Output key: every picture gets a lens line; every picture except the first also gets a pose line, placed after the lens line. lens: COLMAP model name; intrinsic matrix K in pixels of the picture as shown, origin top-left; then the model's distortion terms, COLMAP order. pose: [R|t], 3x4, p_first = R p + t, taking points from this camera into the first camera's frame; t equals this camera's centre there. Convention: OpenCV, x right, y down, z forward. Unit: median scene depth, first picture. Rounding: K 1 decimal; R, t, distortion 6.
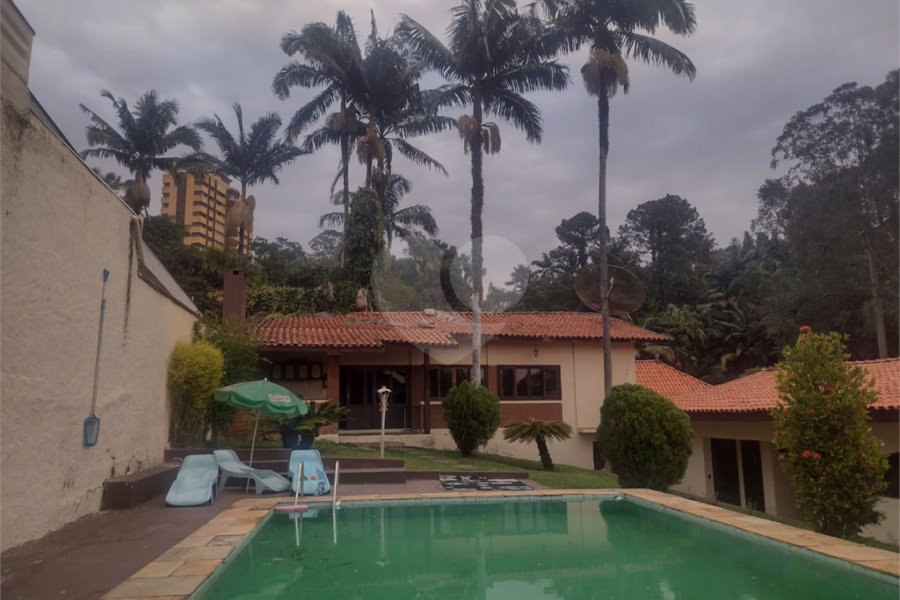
lens RADIAL K [[672.1, 0, 447.8], [0, 672.1, 306.0], [0, 0, 1]] dist [0.044865, -0.055456]
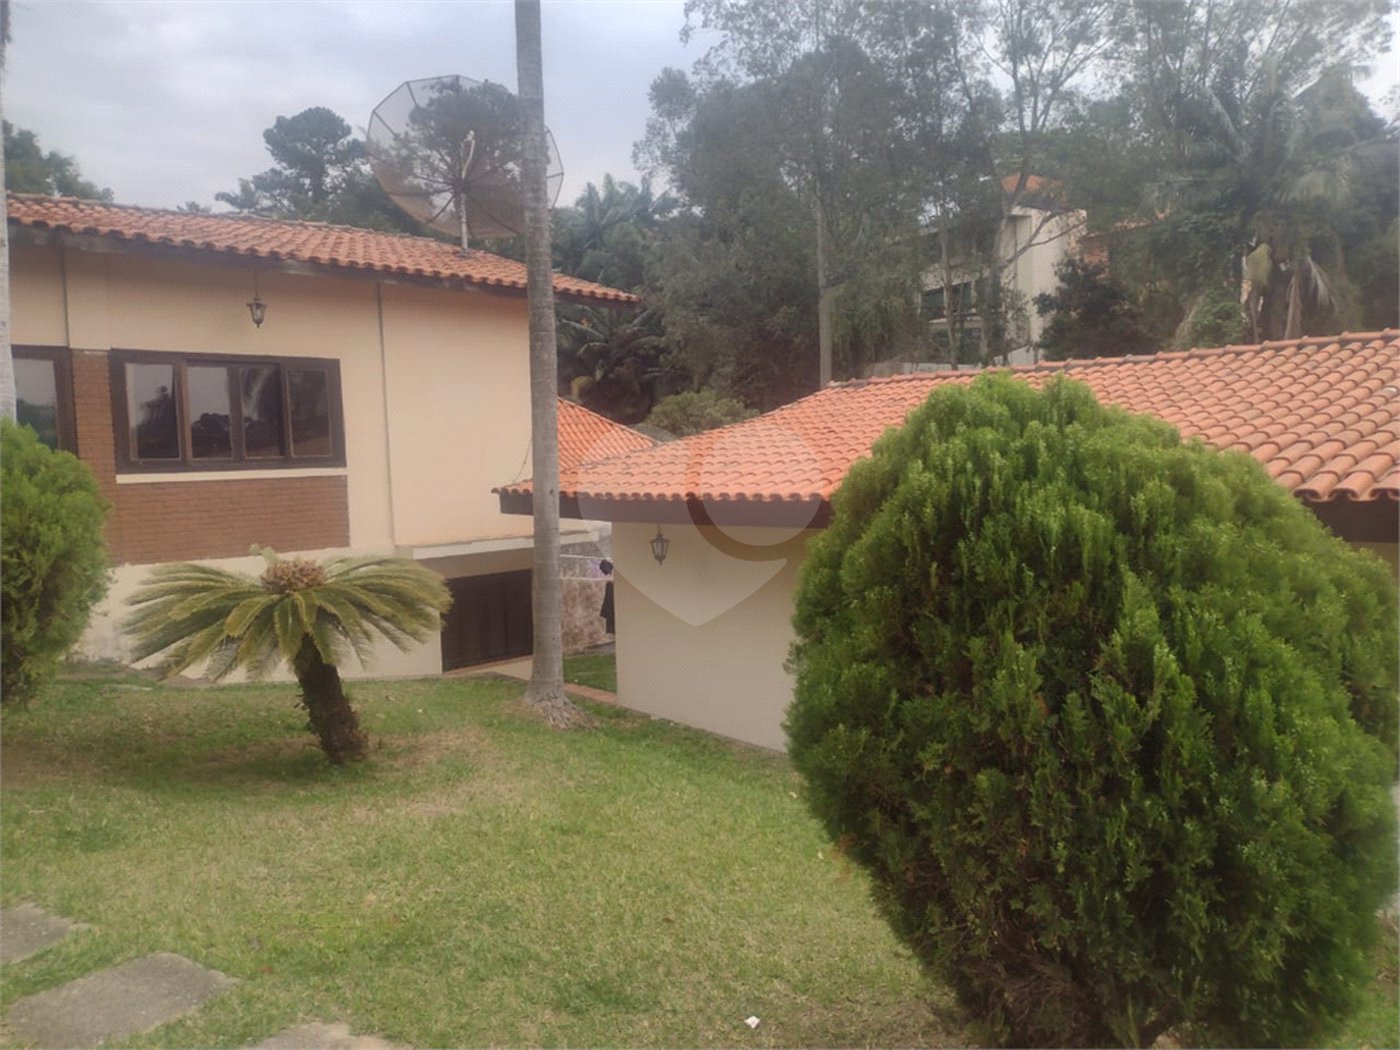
lens RADIAL K [[1031.2, 0, 703.2], [0, 1031.2, 516.2], [0, 0, 1]] dist [0.048636, -0.063827]
pose [[0.848576, -0.048018, 0.526890, 0.040154], [-0.056333, 0.982012, 0.180222, 0.050663], [-0.526066, -0.182613, 0.830606, 0.390266]]
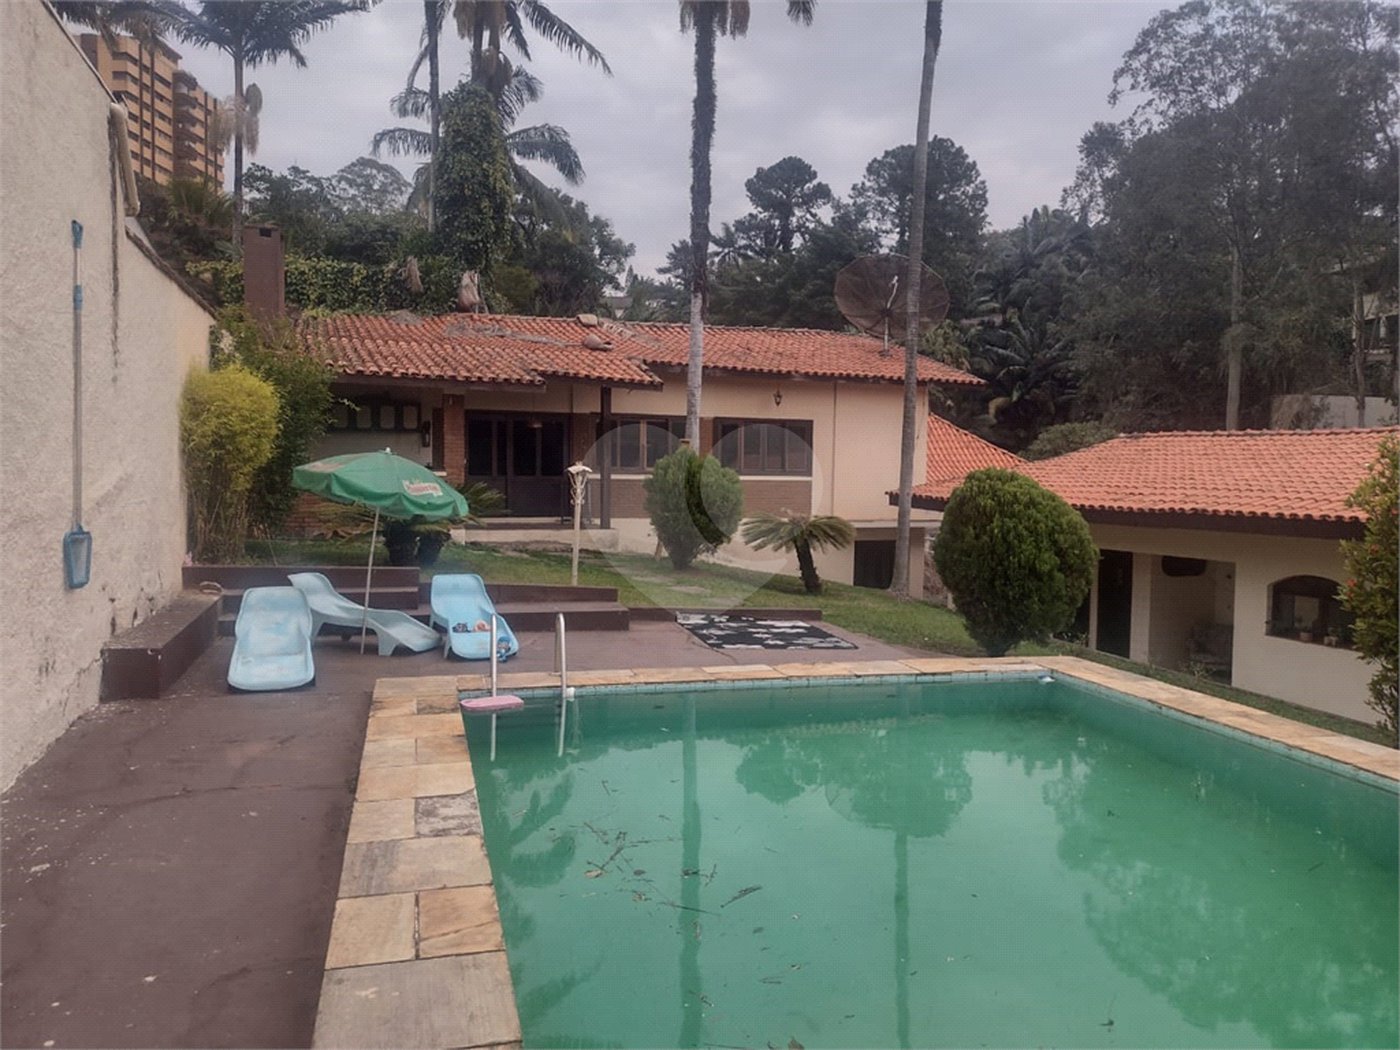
lens RADIAL K [[1031.2, 0, 693.5], [0, 1031.2, 533.8], [0, 0, 1]] dist [0.048636, -0.063827]
pose [[0.990153, 0.017344, 0.138909, -0.056940], [-0.047040, 0.975818, 0.213461, -0.005110], [-0.131847, -0.217894, 0.967026, 0.063982]]
